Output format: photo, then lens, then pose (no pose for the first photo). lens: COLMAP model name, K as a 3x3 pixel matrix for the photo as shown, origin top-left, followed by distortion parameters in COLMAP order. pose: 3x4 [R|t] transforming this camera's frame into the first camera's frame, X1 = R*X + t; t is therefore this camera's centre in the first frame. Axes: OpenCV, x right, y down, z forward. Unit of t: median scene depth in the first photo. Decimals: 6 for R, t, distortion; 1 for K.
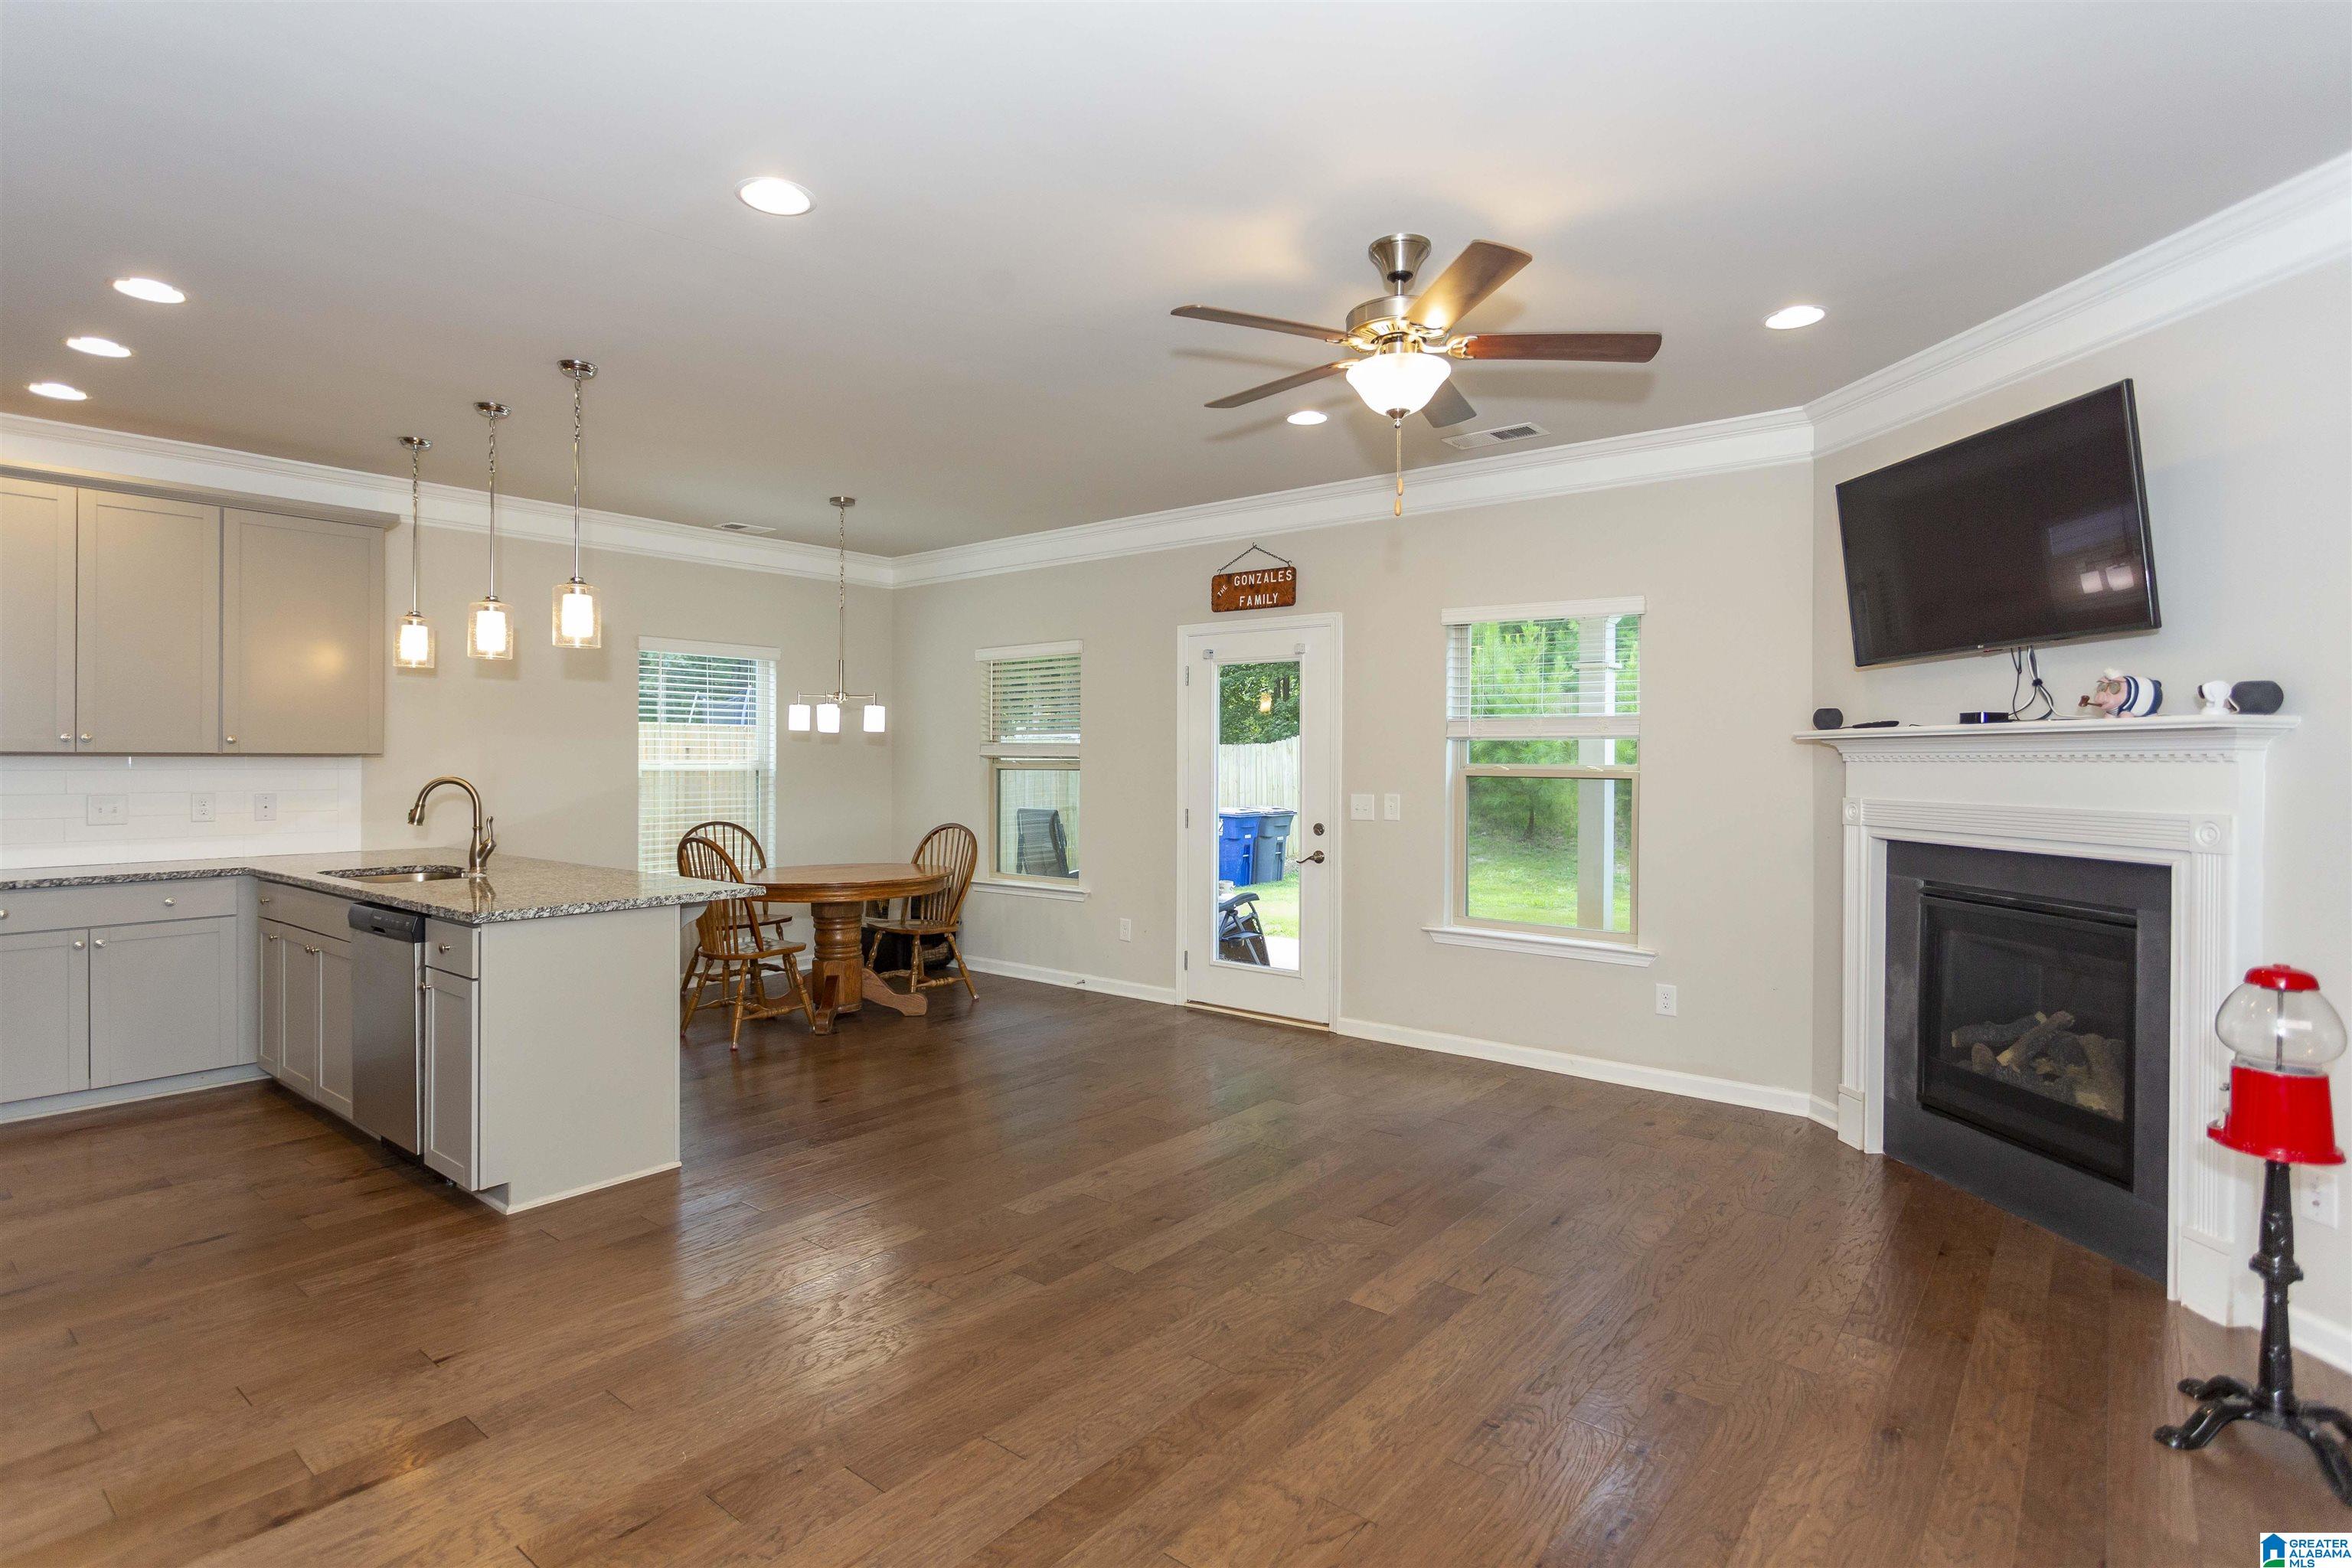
lens RADIAL K [[1153.8, 0, 1173.4], [0, 1153.8, 766.9], [0, 0, 1]] dist [-0.001701, -0.000806]
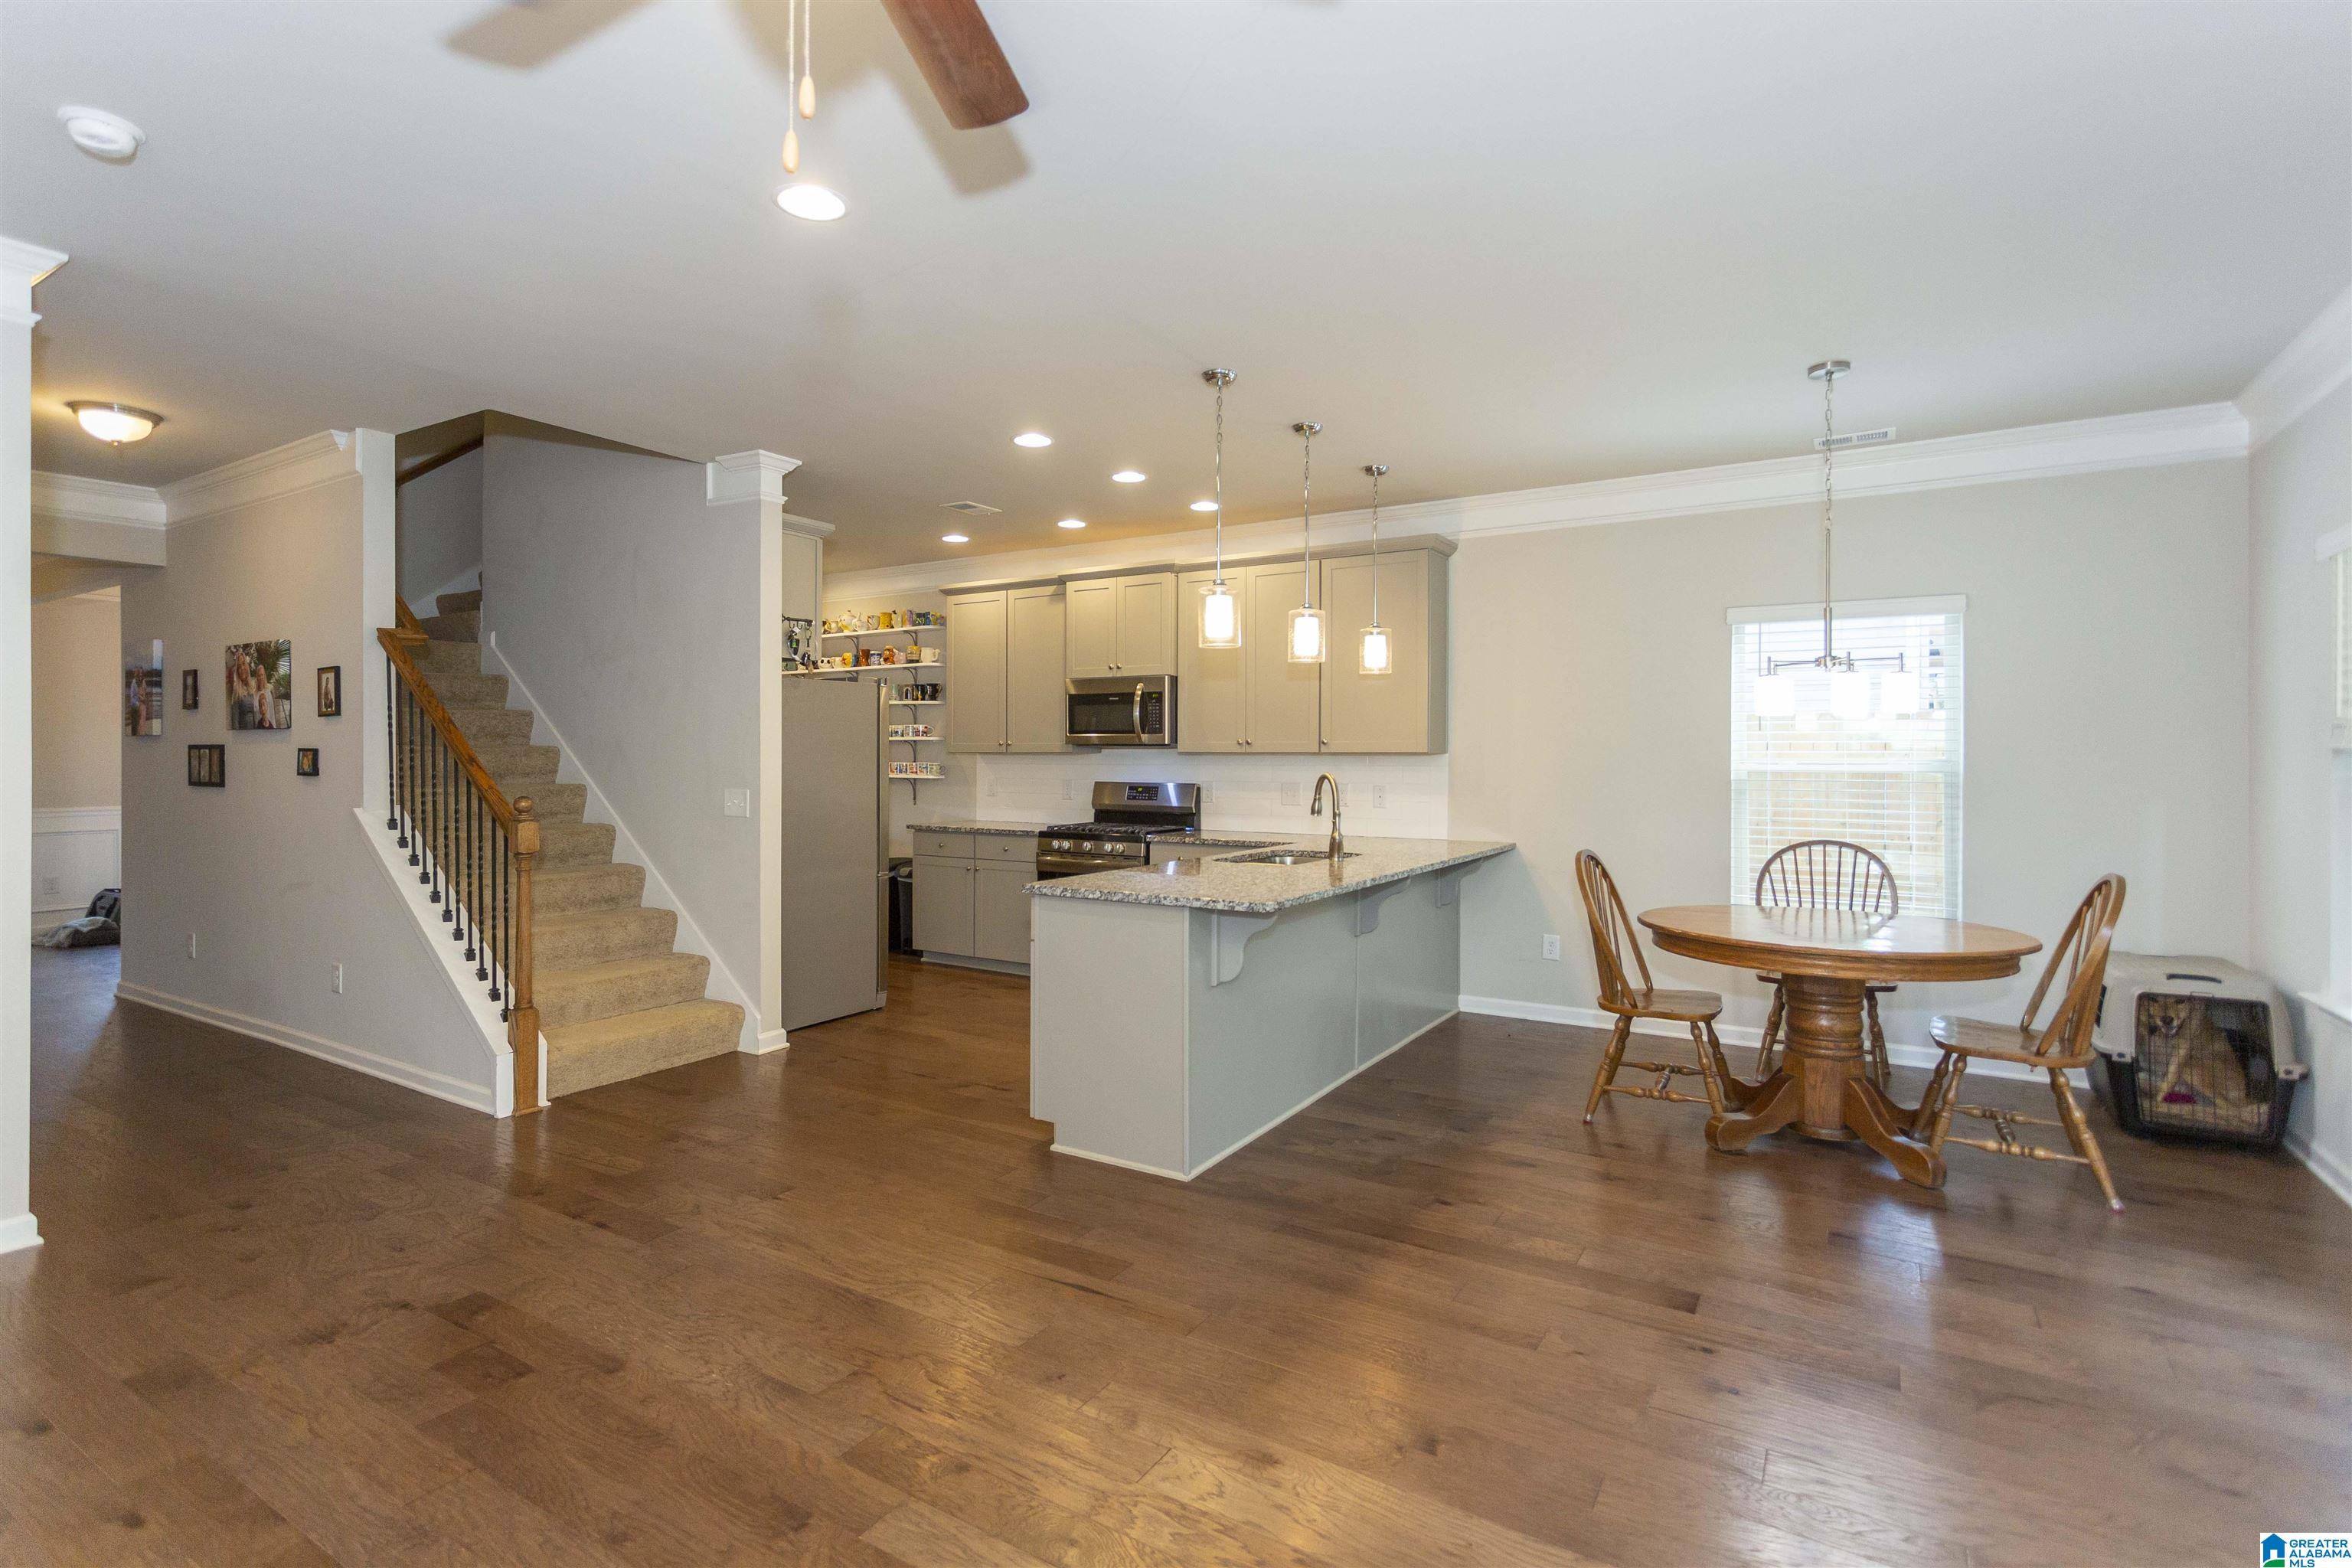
lens RADIAL K [[1122.0, 0, 1176.0], [0, 1122.0, 784.0], [0, 0, 1]] dist [-0.000225, 0.000148]
pose [[0.130927, 0.021809, -0.991152, 0.448289], [-0.007895, 0.999749, 0.020955, -0.002786], [0.991361, 0.005082, 0.131067, 0.798528]]
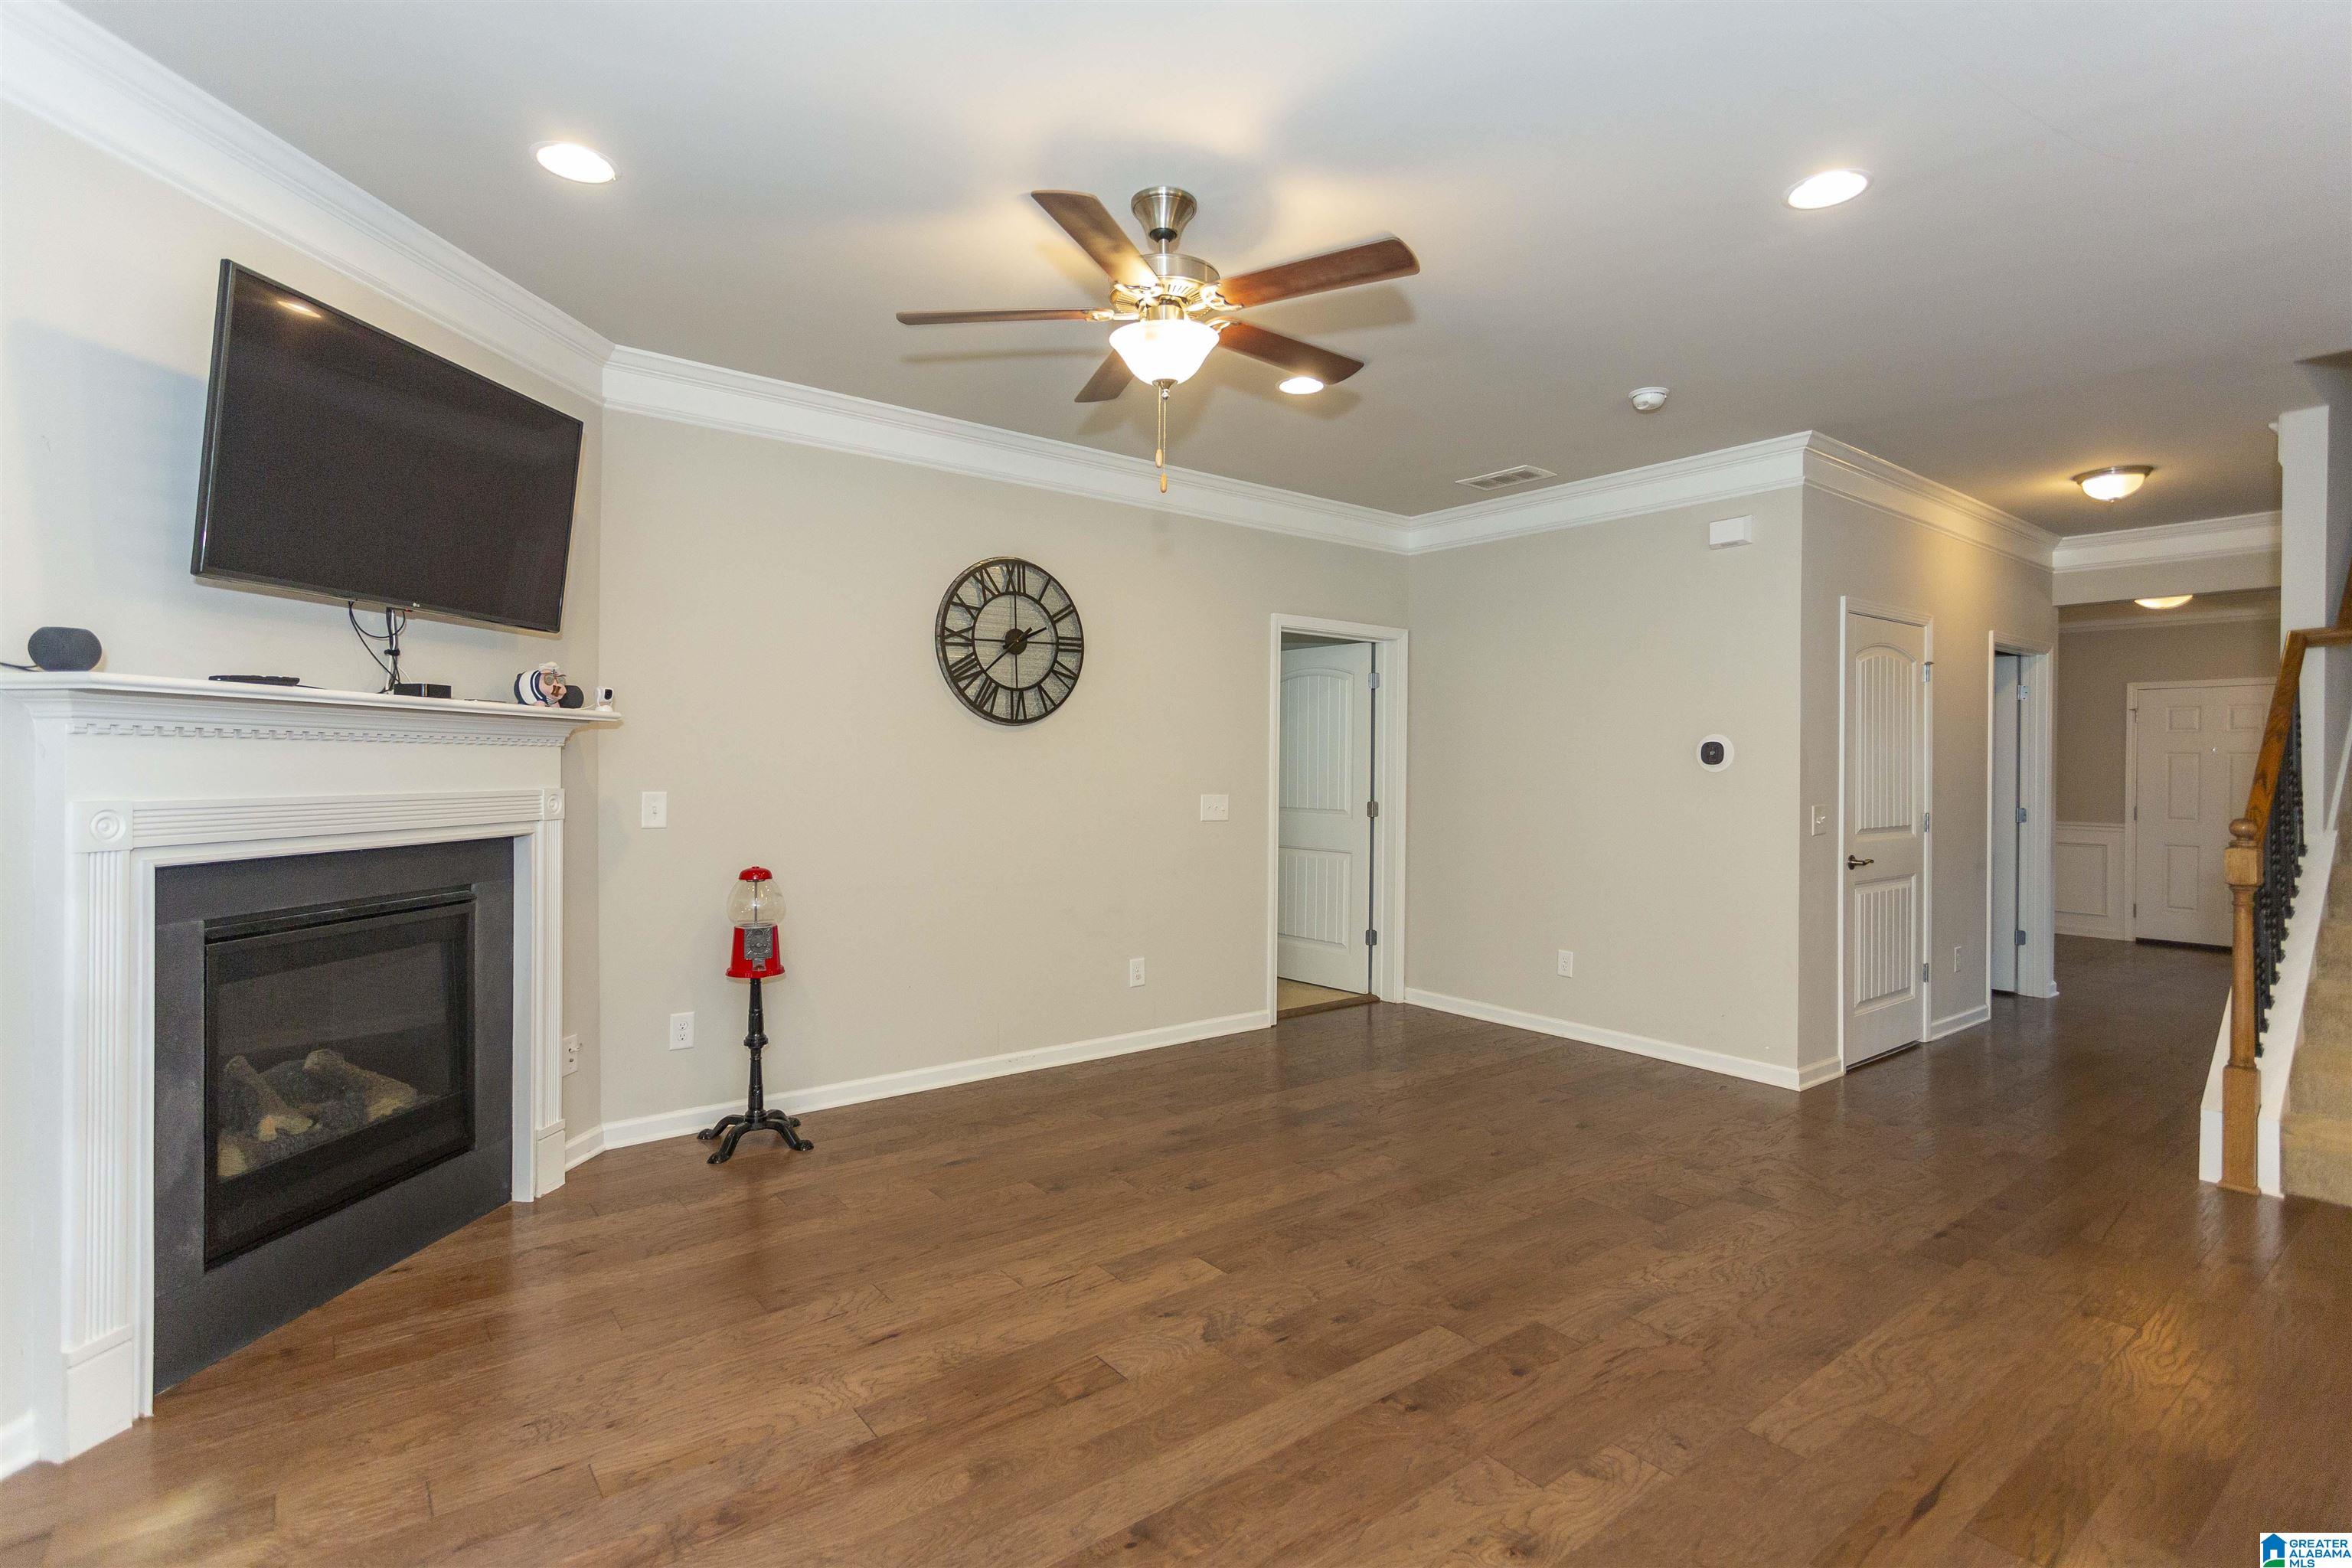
lens RADIAL K [[1134.9, 0, 1153.4], [0, 1134.9, 772.6], [0, 0, 1]] dist [0.000572, 0.000246]
pose [[-0.969718, -0.016705, 0.243655, -0.019833], [-0.013953, 0.999818, 0.013017, -0.000684], [-0.243828, 0.009223, -0.969775, 1.396357]]
